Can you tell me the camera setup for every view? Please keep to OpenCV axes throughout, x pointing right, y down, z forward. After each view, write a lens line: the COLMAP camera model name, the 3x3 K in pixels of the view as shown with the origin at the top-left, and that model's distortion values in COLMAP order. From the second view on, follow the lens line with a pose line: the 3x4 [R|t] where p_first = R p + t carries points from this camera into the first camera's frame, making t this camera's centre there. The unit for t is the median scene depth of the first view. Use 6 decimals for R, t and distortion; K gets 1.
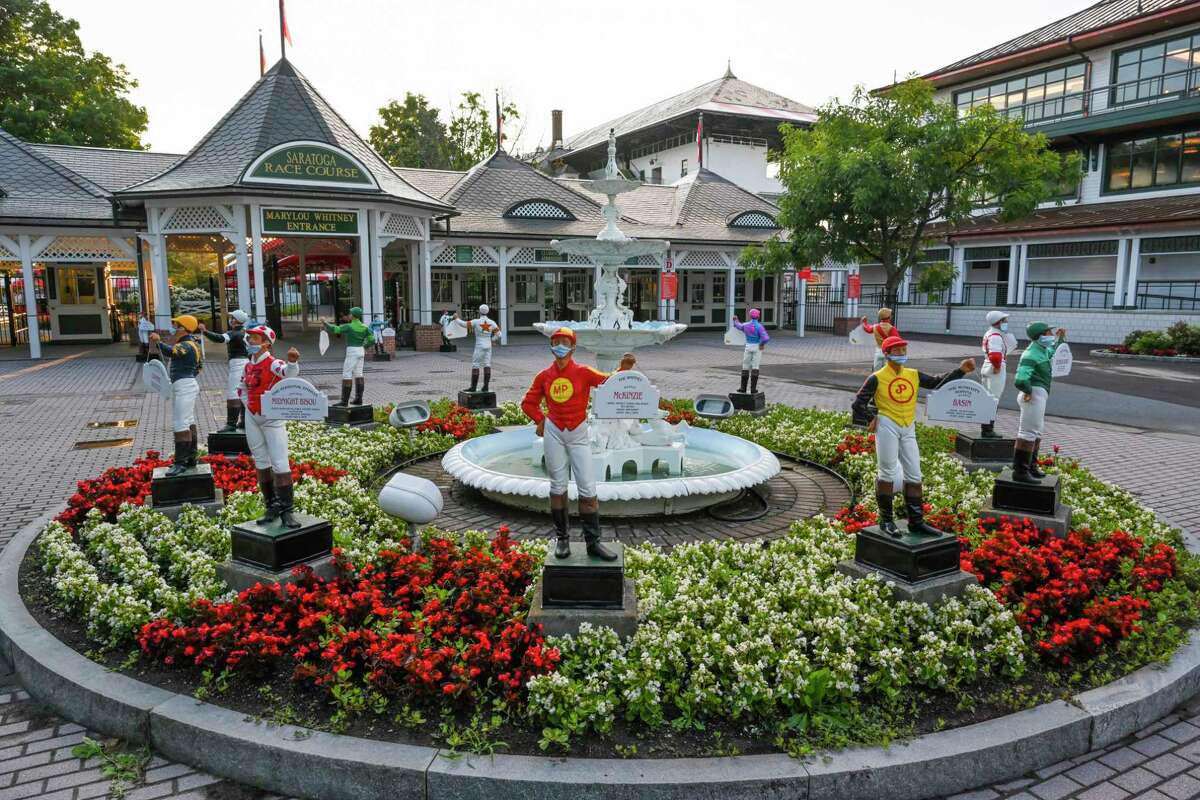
lens RADIAL K [[814.0, 0, 600.0], [0, 814.0, 400.0], [0, 0, 1]] dist [0.005748, -0.003446]
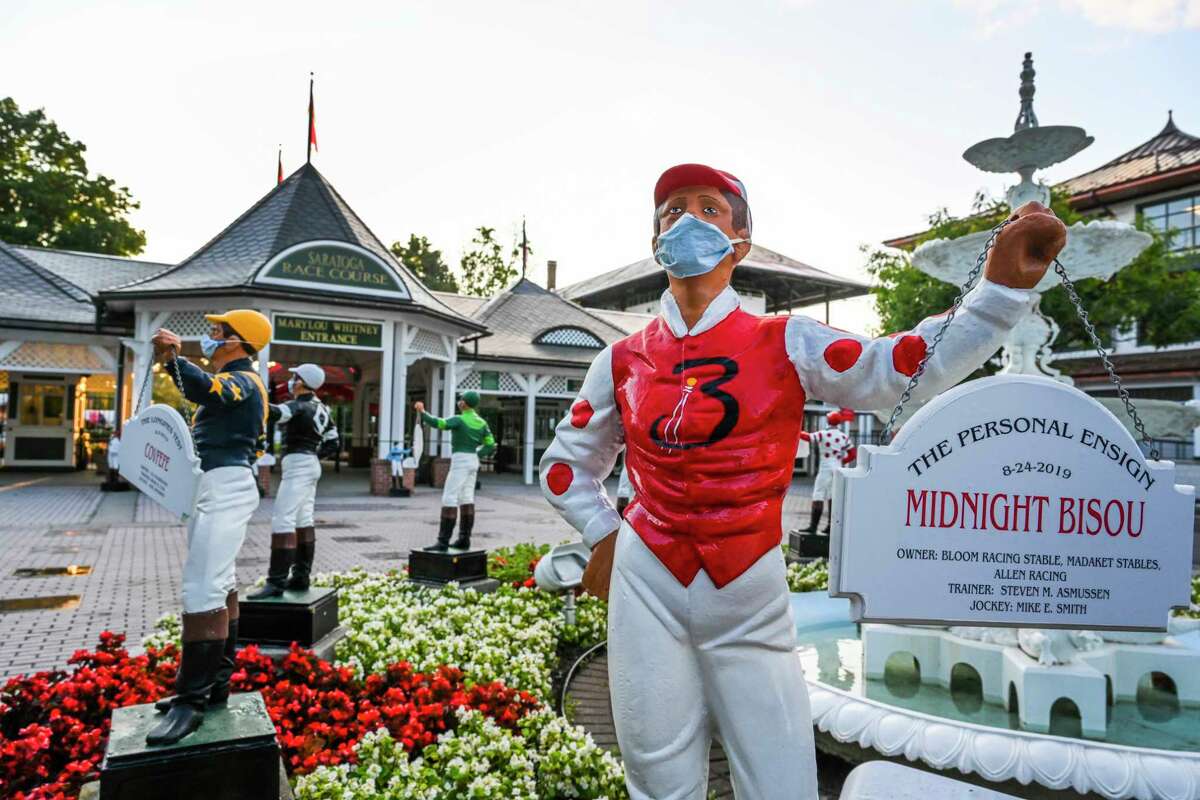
lens RADIAL K [[814.0, 0, 600.0], [0, 814.0, 400.0], [0, 0, 1]] dist [0.005748, -0.003446]
pose [[0.999323, 0.025076, 0.026916, -0.081335], [-0.019761, 0.983070, -0.182161, 0.001903], [-0.031028, 0.181506, 0.982900, 0.144205]]
